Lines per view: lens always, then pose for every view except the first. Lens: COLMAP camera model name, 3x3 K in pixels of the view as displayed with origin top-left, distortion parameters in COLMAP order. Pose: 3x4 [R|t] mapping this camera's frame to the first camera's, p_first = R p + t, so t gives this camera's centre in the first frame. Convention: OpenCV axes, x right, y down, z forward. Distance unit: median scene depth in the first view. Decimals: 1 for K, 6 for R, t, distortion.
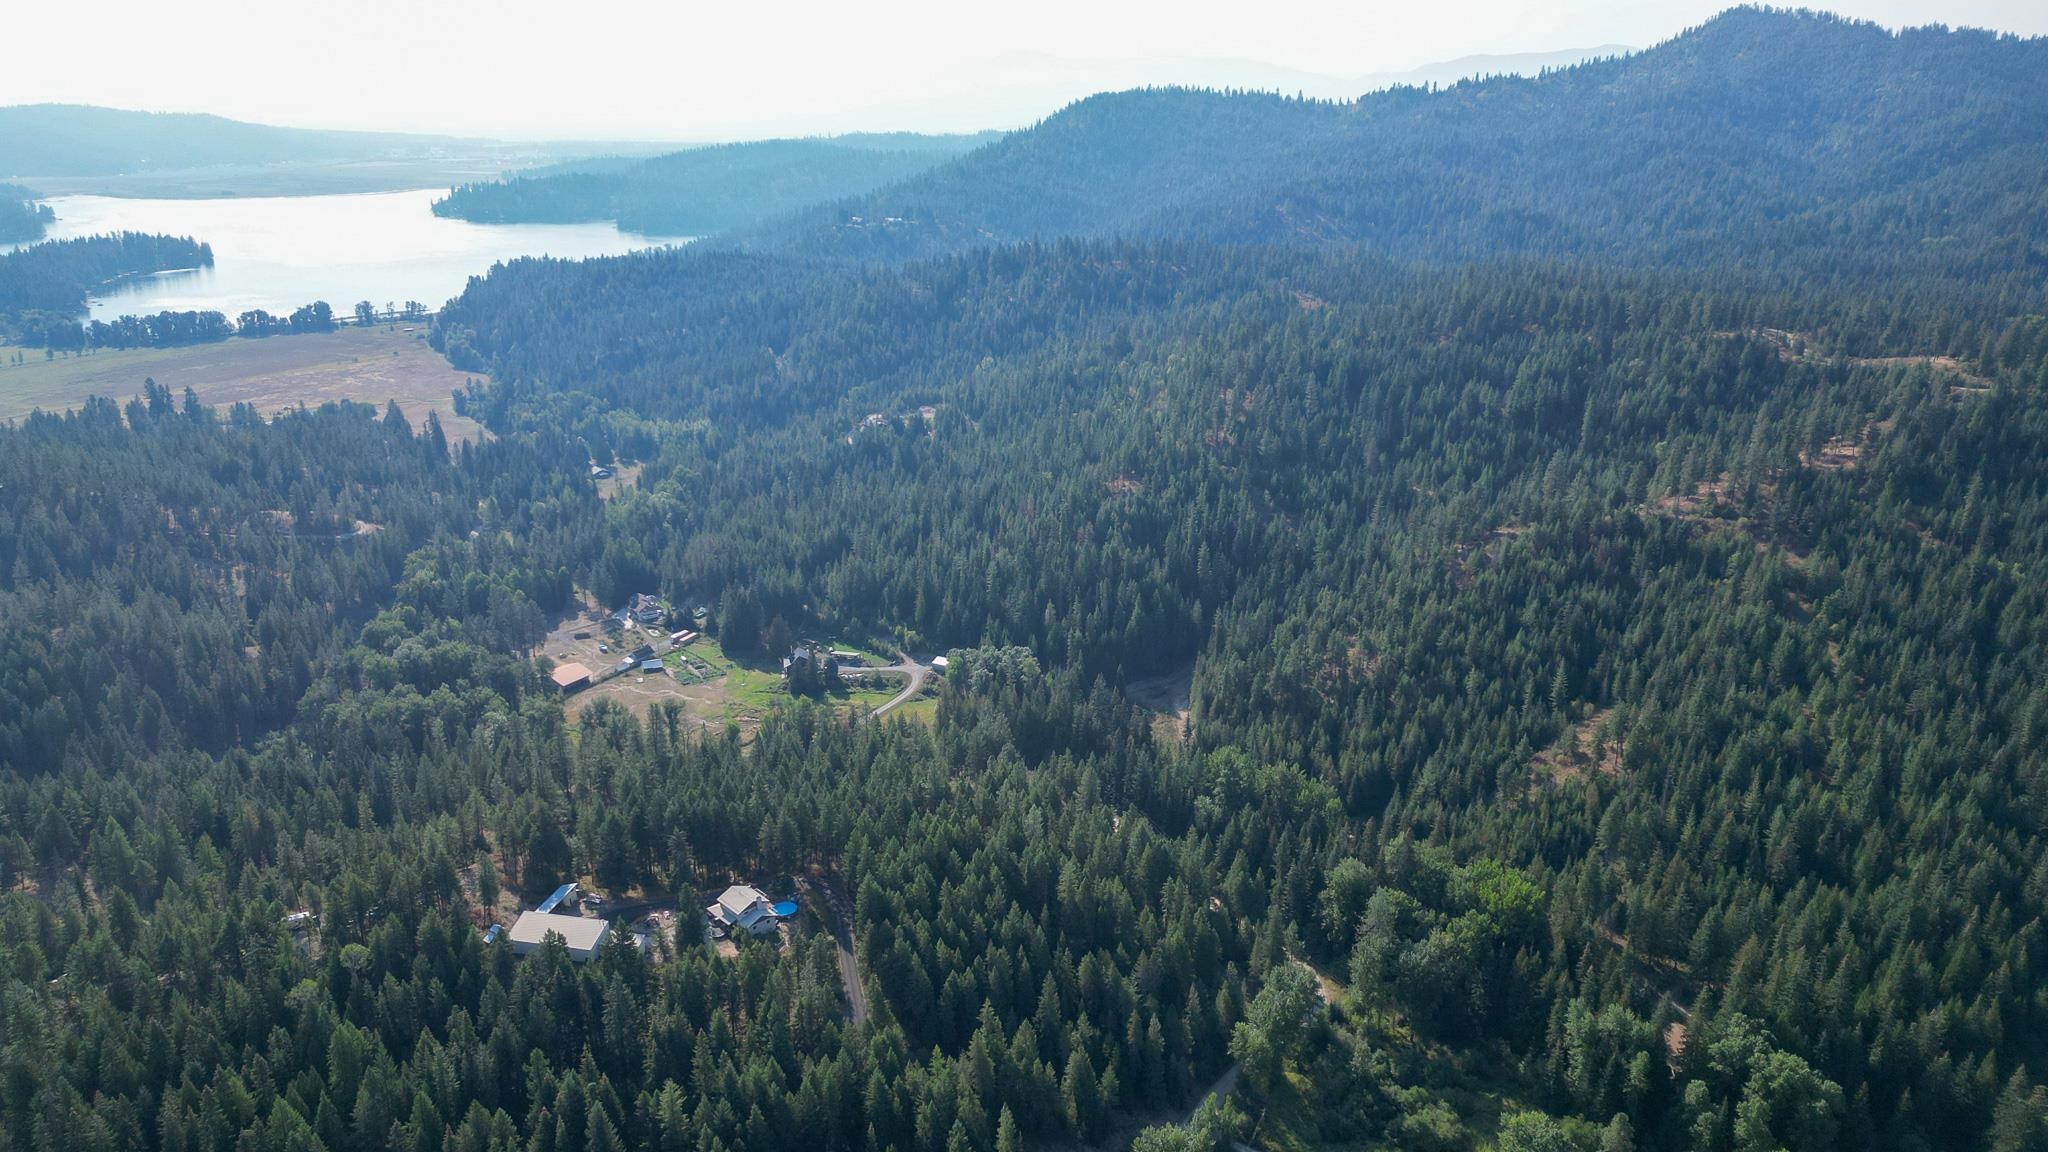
lens RADIAL K [[1407.7, 0, 1024.0], [0, 1407.7, 576.0], [0, 0, 1]] dist [0.115078, -0.135623]
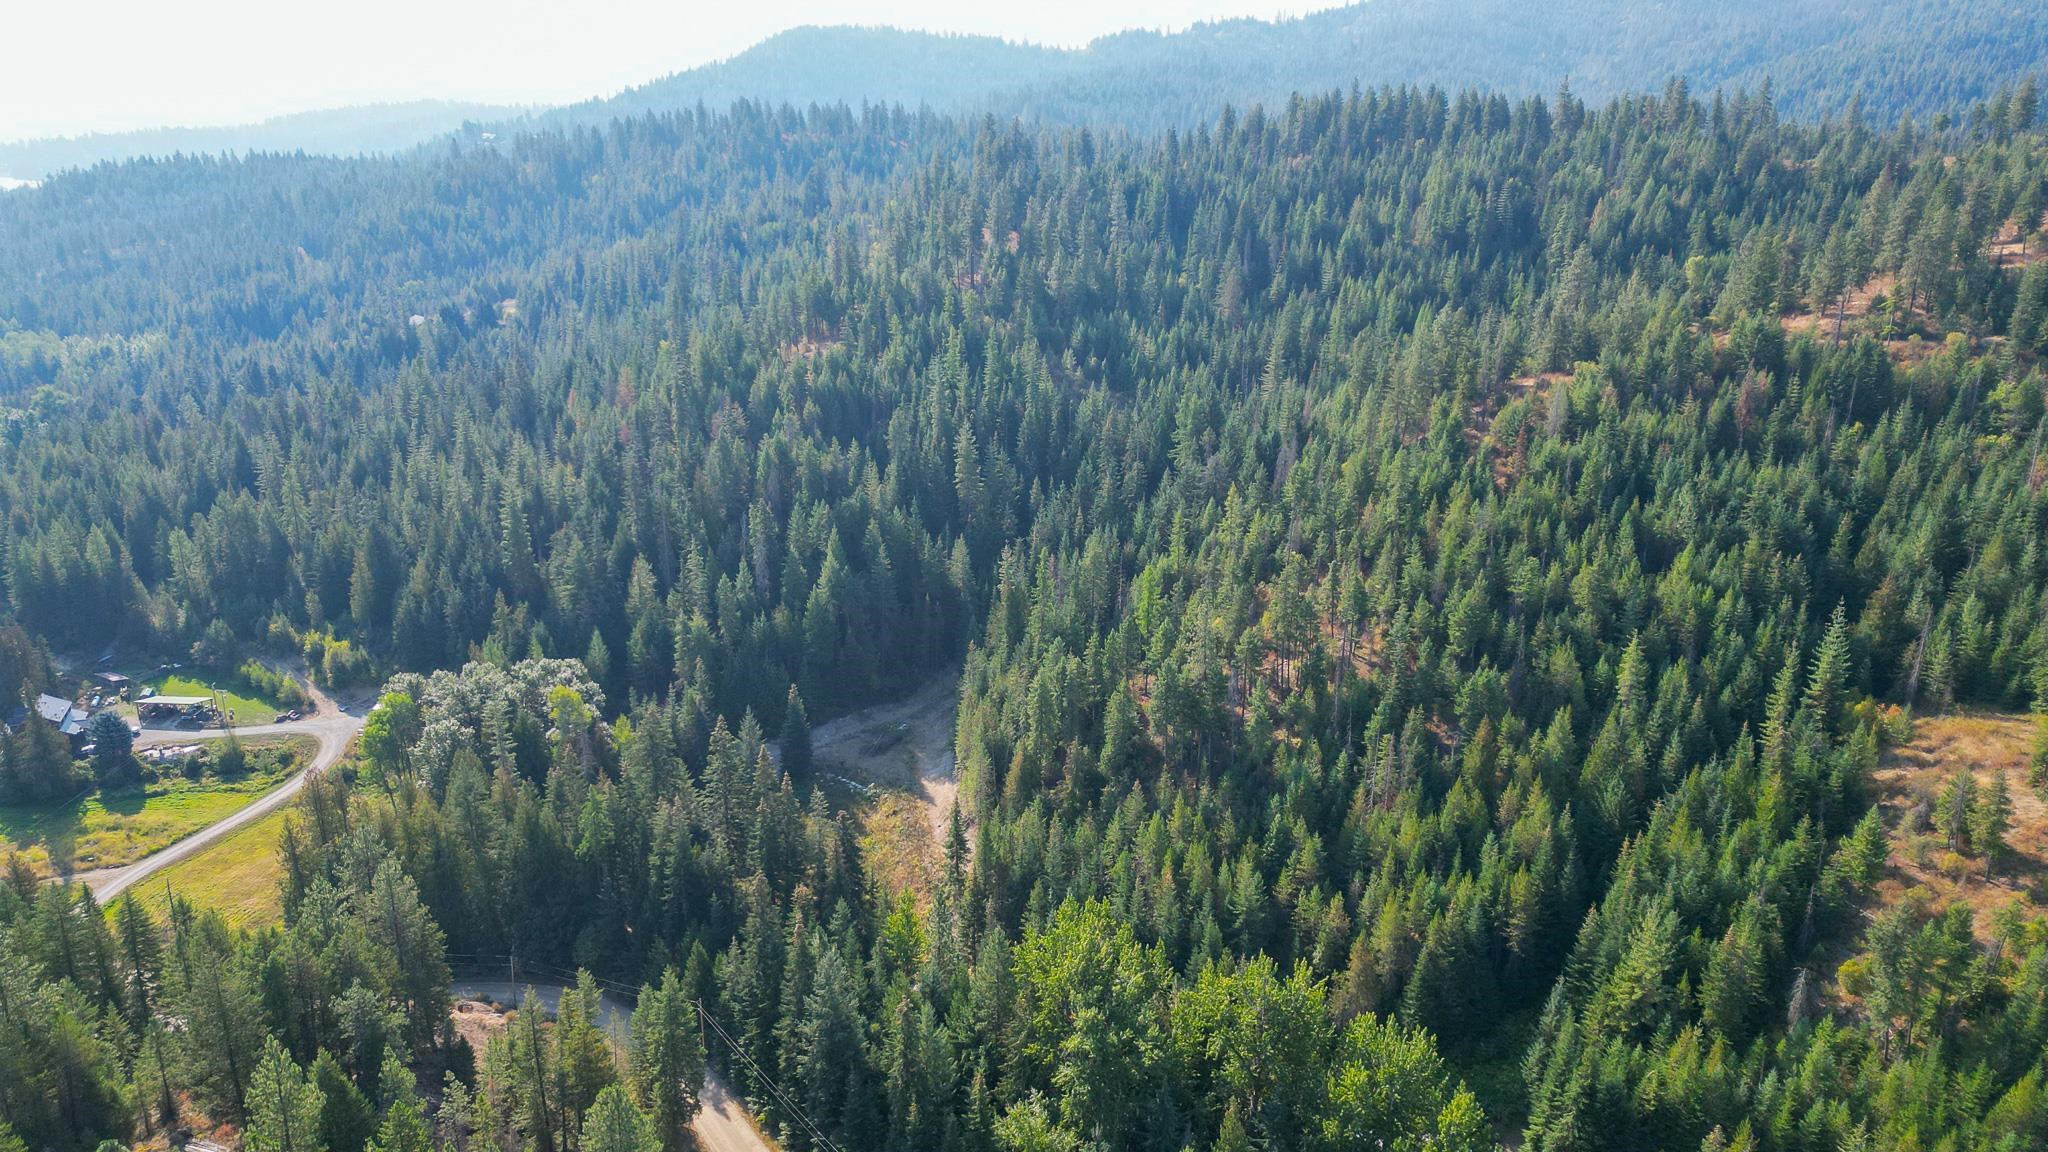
lens RADIAL K [[1407.7, 0, 1024.0], [0, 1407.7, 576.0], [0, 0, 1]] dist [0.115078, -0.135623]
pose [[0.982509, -0.051410, 0.178980, 0.057780], [0.052566, 0.998616, -0.001720, 0.031405], [-0.178644, 0.011098, 0.983851, 0.518929]]
